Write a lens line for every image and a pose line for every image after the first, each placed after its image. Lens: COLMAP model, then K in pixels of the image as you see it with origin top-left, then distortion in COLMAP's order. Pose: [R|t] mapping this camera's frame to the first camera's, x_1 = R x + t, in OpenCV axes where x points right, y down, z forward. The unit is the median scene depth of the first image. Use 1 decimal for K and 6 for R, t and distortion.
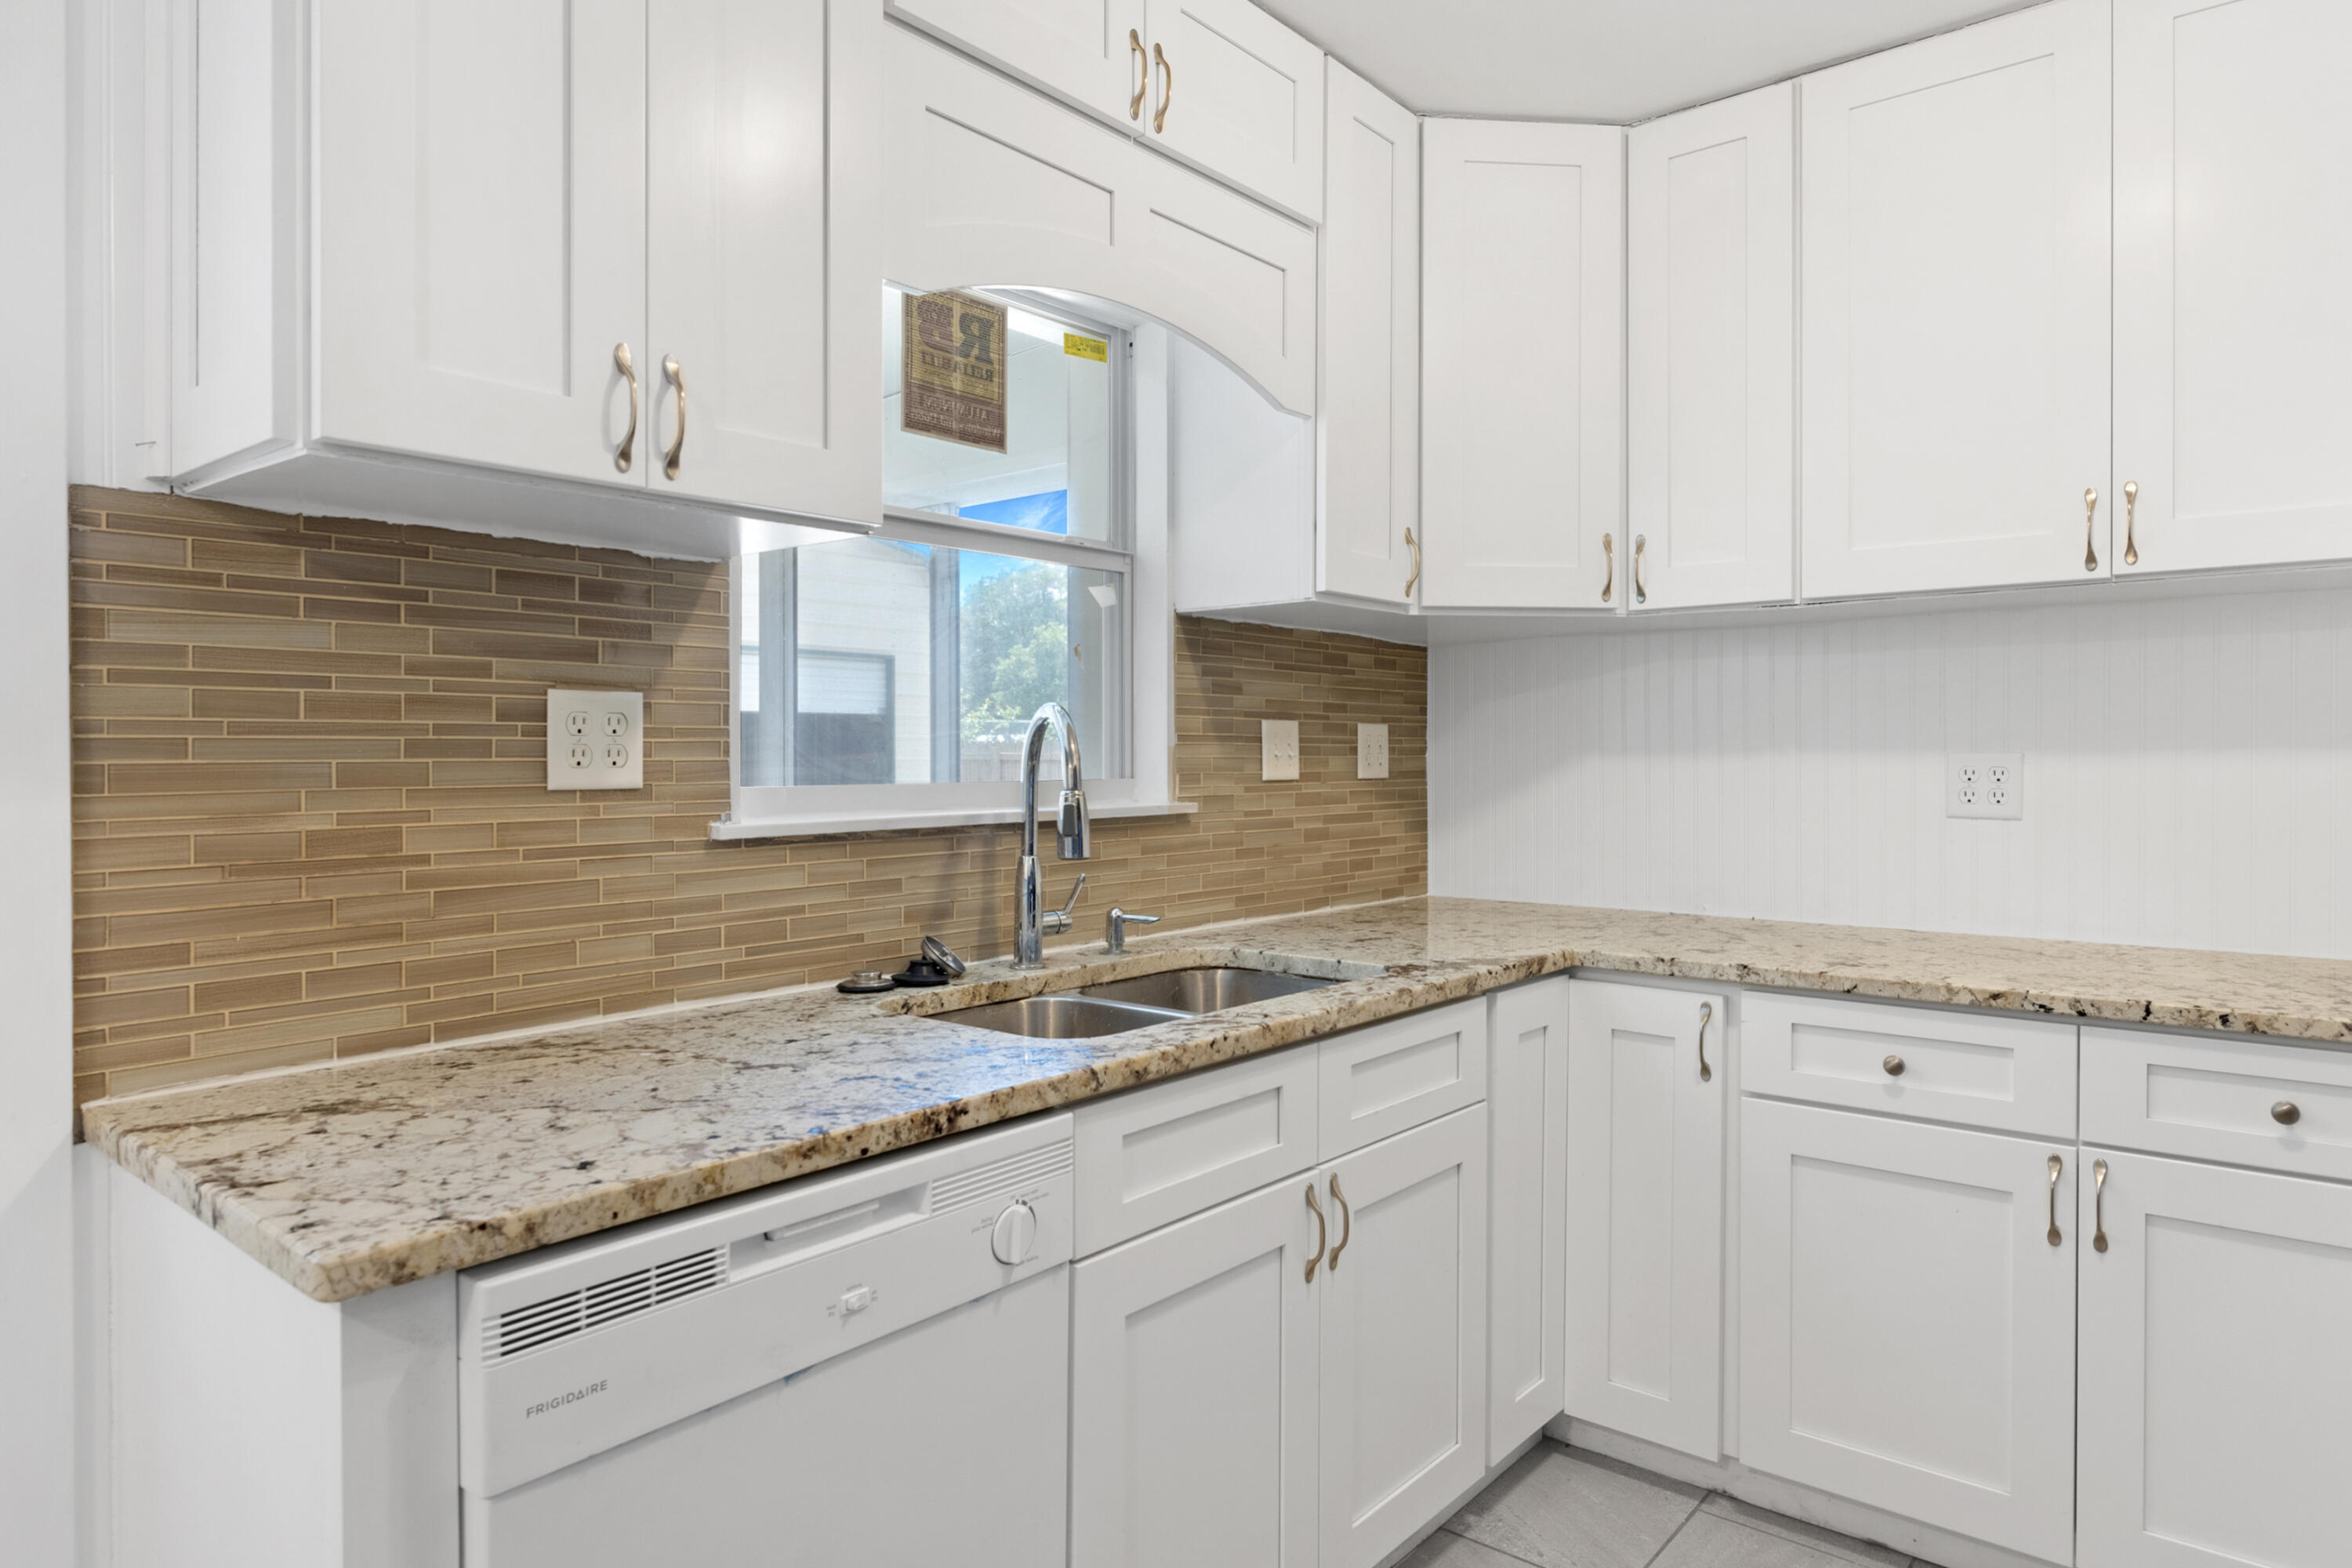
lens RADIAL K [[1434.0, 0, 1174.6], [0, 1434.0, 774.8], [0, 0, 1]] dist [0.015238, 0.001265]
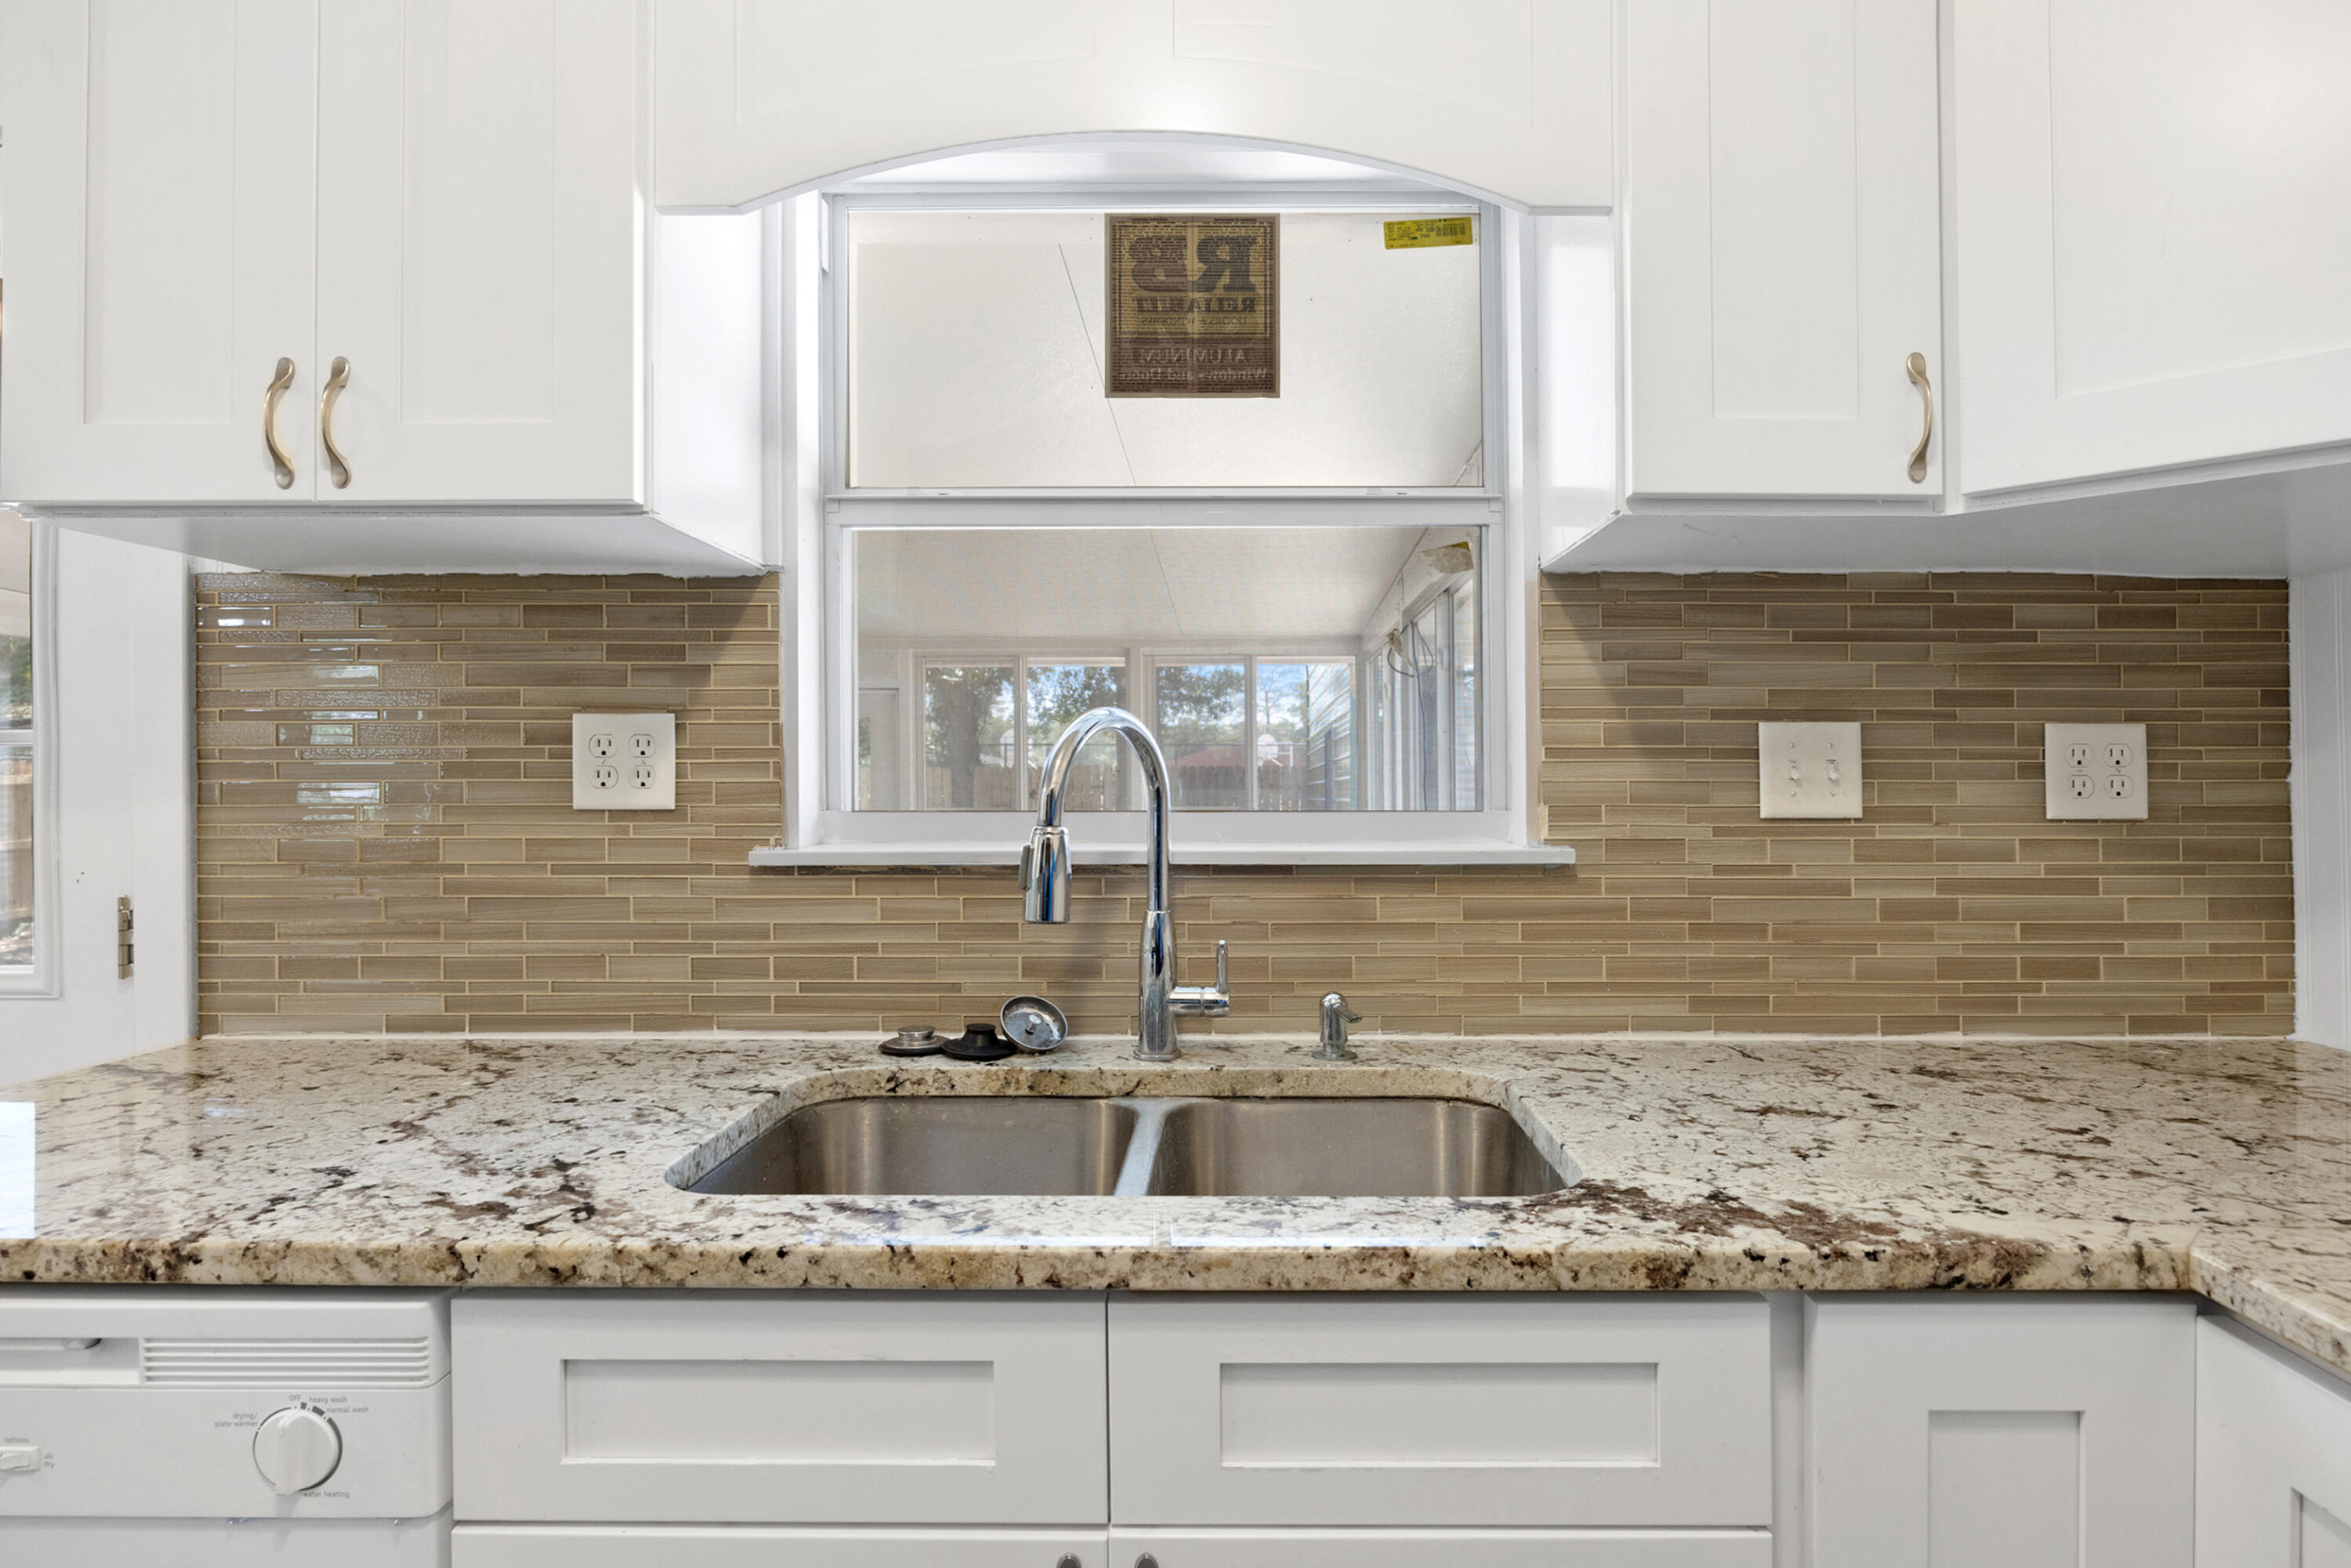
lens RADIAL K [[1163.6, 0, 1186.0], [0, 1163.6, 775.1], [0, 0, 1]] dist [-0.010959, 0.001052]
pose [[0.630929, -0.000036, -0.775840, 0.351985], [-0.012234, 0.999875, -0.009995, -0.007968], [0.775744, 0.015798, 0.630850, 0.564376]]
